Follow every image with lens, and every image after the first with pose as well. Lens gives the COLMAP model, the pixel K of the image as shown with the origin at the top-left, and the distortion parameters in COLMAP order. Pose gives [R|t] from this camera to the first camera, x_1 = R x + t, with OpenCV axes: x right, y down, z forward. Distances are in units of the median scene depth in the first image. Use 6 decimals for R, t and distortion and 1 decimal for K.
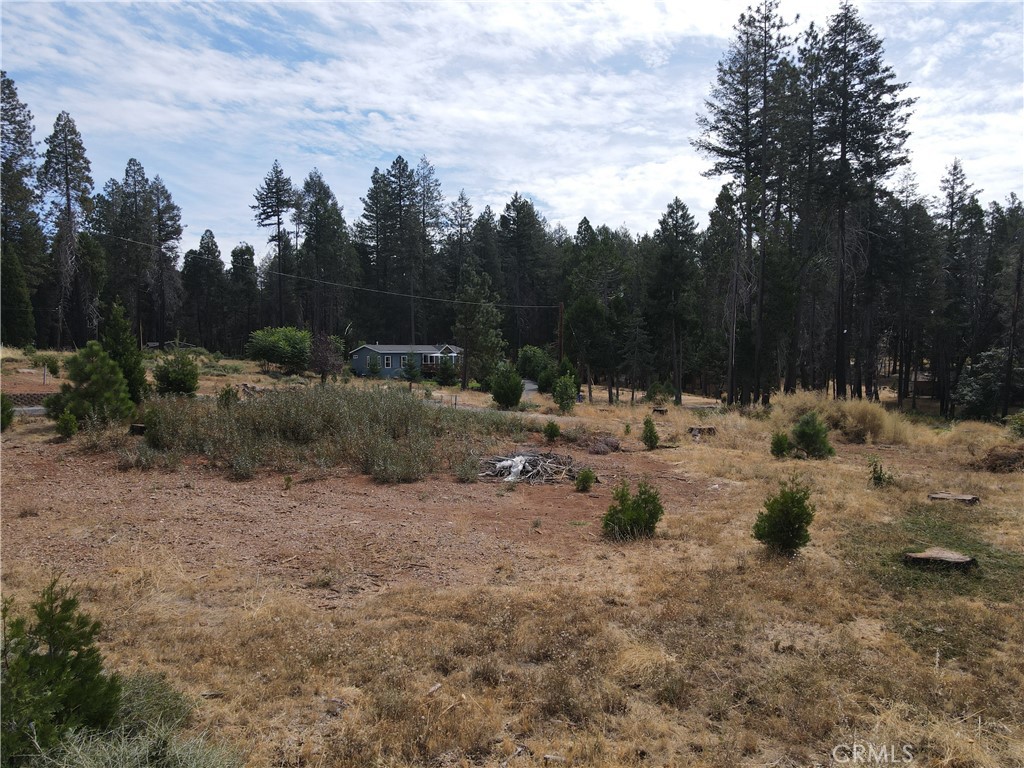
lens RADIAL K [[749.0, 0, 509.1], [0, 749.0, 378.6], [0, 0, 1]] dist [0.008570, 0.018579]
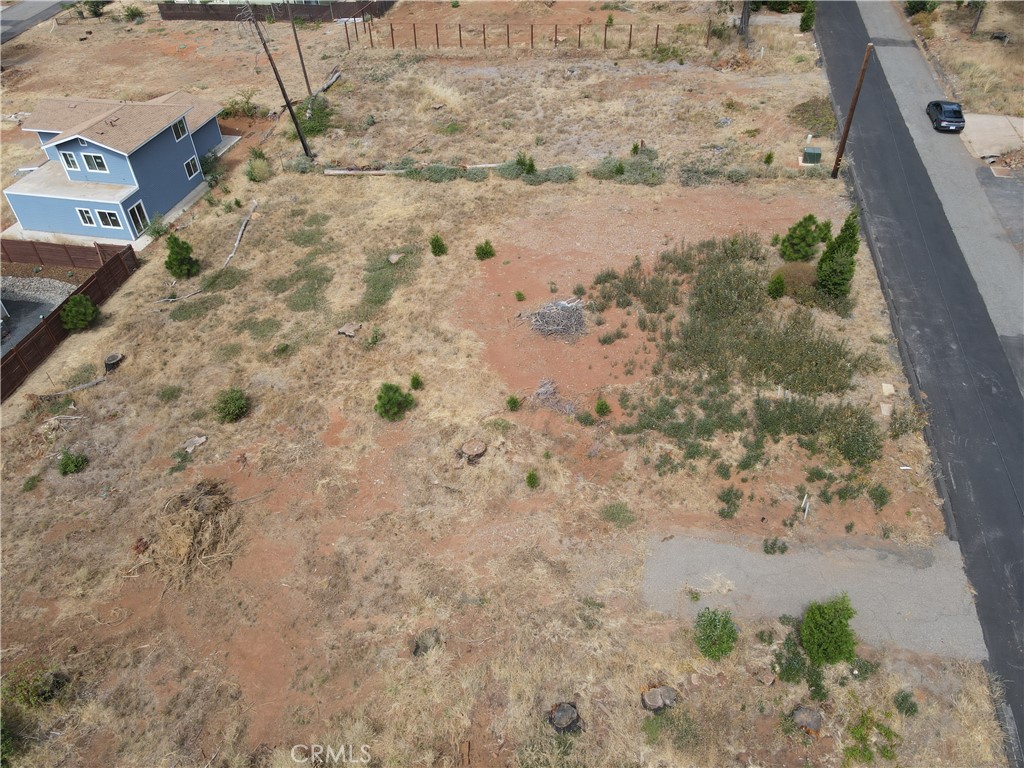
lens RADIAL K [[749.0, 0, 509.1], [0, 749.0, 378.6], [0, 0, 1]] dist [0.008570, 0.018579]
pose [[-0.945334, 0.231960, -0.229214, 1.056436], [0.020802, 0.744344, 0.667472, -1.732550], [0.325441, 0.626216, -0.708479, 4.184511]]
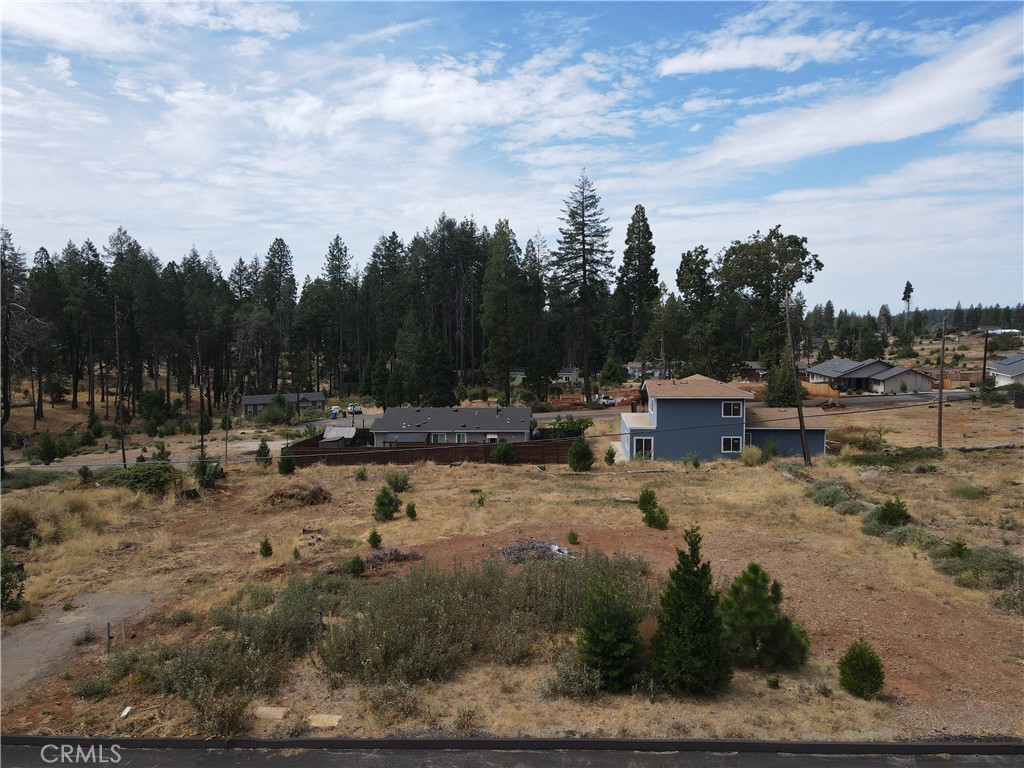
lens RADIAL K [[749.0, 0, 509.1], [0, 749.0, 378.6], [0, 0, 1]] dist [0.008570, 0.018579]
pose [[-0.442324, -0.066109, 0.894416, -2.196508], [0.036820, 0.995100, 0.091760, -0.640907], [-0.896099, 0.073520, -0.437722, 3.012133]]
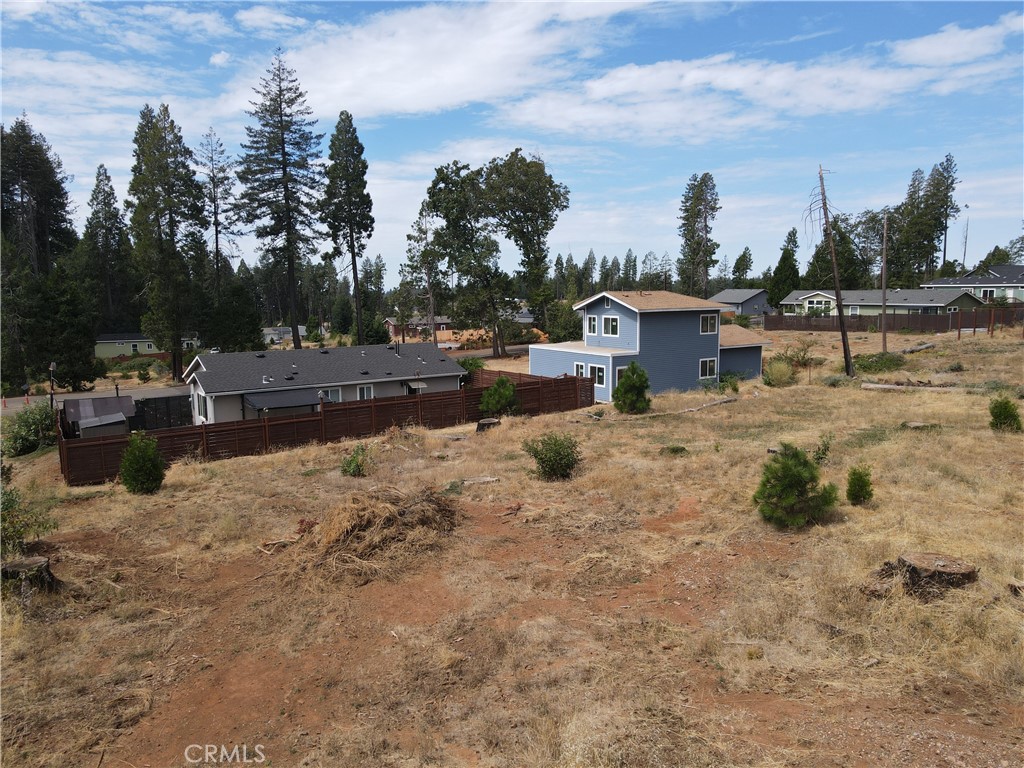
lens RADIAL K [[745.2, 0, 507.3], [0, 745.2, 384.1], [0, 0, 1]] dist [0.012252, 0.008624]
pose [[-0.893703, -0.040413, 0.446836, 0.709461], [0.028512, 0.988806, 0.146456, -0.230950], [-0.447753, 0.143628, -0.882547, 3.548343]]
